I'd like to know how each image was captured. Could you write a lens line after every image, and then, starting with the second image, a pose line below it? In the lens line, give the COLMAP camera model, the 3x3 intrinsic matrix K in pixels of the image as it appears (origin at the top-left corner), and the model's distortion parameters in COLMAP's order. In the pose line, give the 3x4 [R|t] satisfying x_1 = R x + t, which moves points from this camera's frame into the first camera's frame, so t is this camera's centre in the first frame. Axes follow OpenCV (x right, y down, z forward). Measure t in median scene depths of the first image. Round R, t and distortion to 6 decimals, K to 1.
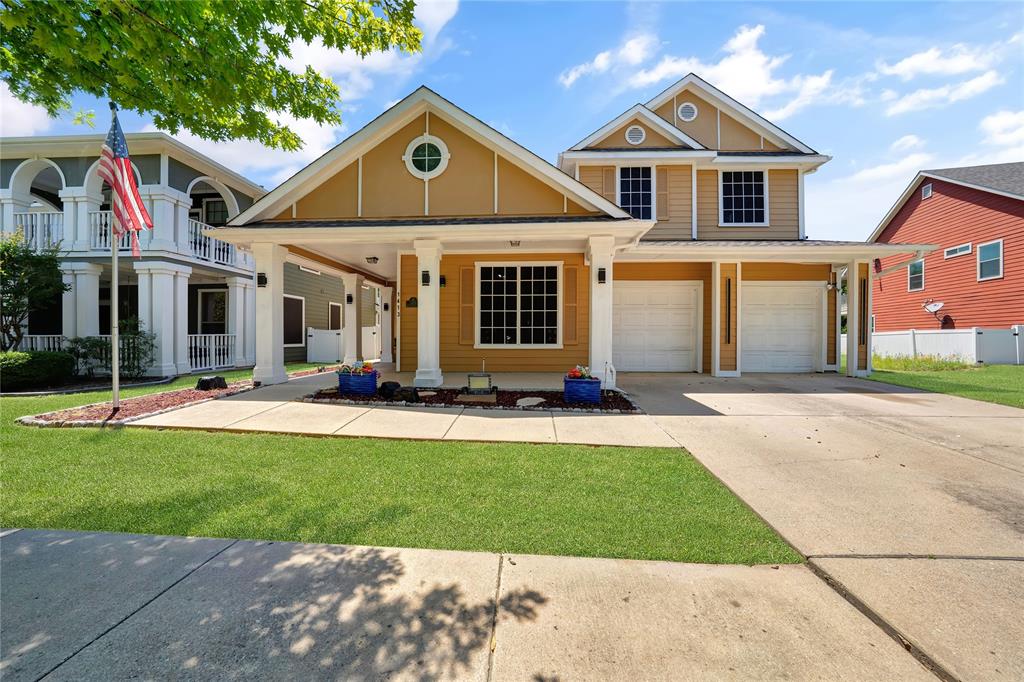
lens RADIAL K [[363.6, 0, 504.1], [0, 363.6, 341.8], [0, 0, 1]] dist [-0.023903, 0.004174]
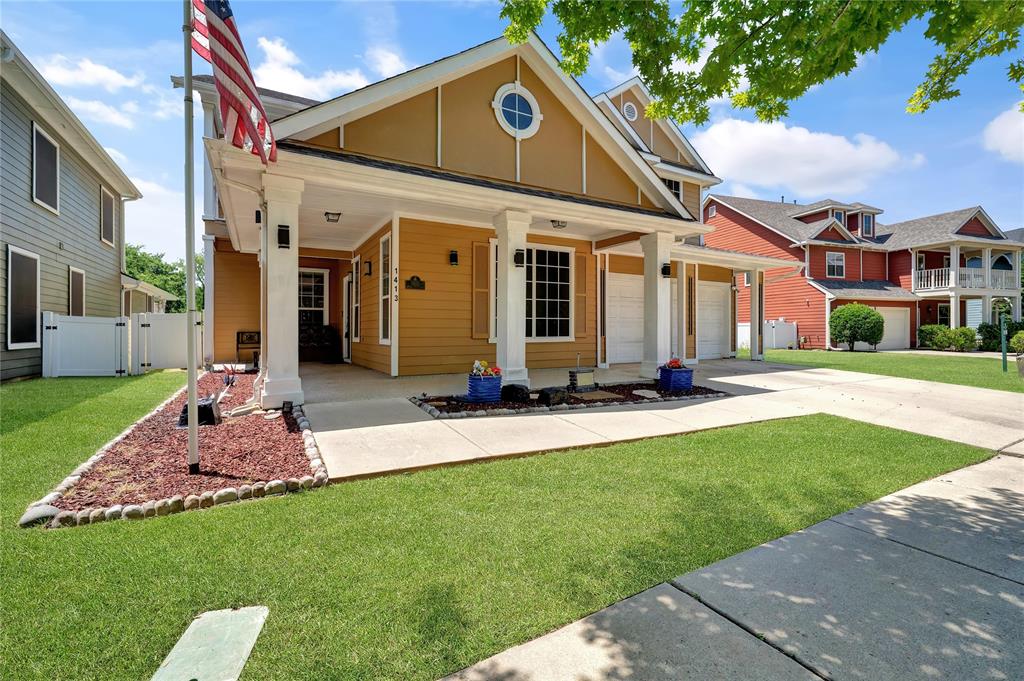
lens RADIAL K [[456.6, 0, 514.4], [0, 456.6, 332.9], [0, 0, 1]] dist [-0.003732, -0.001641]
pose [[0.836936, -0.005585, 0.547273, -0.623711], [0.008338, 0.999962, -0.002545, -0.001501], [-0.547238, 0.006693, 0.836951, 0.105619]]
